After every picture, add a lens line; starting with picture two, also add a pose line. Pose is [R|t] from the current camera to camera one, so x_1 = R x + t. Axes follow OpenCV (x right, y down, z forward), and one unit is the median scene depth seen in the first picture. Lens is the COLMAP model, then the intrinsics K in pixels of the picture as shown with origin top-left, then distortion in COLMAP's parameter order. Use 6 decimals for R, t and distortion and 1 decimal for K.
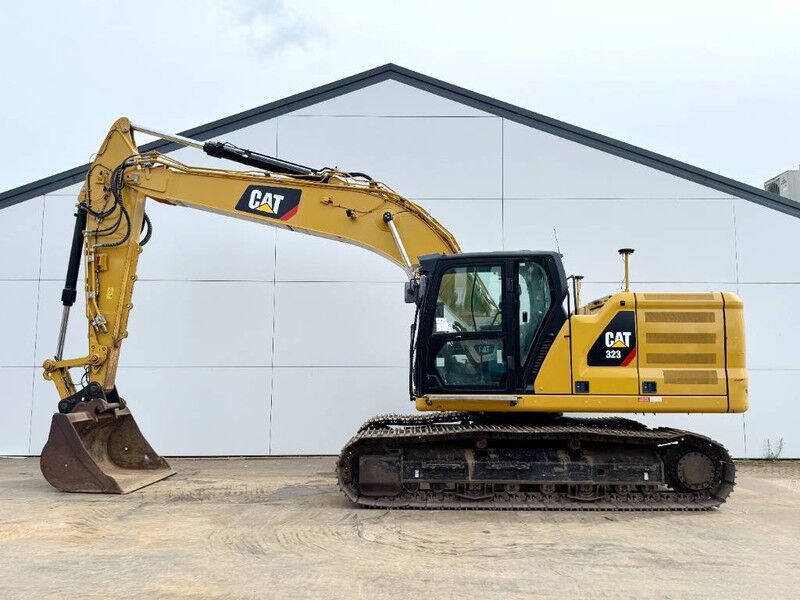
lens RADIAL K [[628.9, 0, 398.8], [0, 628.9, 299.7], [0, 0, 1]] dist [0.092516, -0.048098]
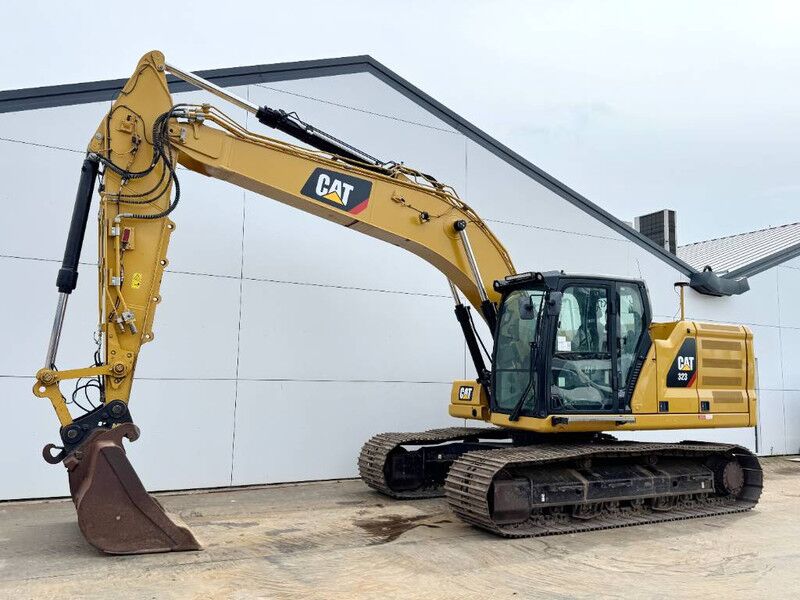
lens RADIAL K [[628.9, 0, 393.3], [0, 628.9, 297.4], [0, 0, 1]] dist [0.092516, -0.048098]
pose [[0.884895, 0.071001, 0.460347, -0.632190], [-0.066818, 0.997442, -0.025400, 0.009922], [-0.460973, -0.008283, 0.887375, 0.239155]]
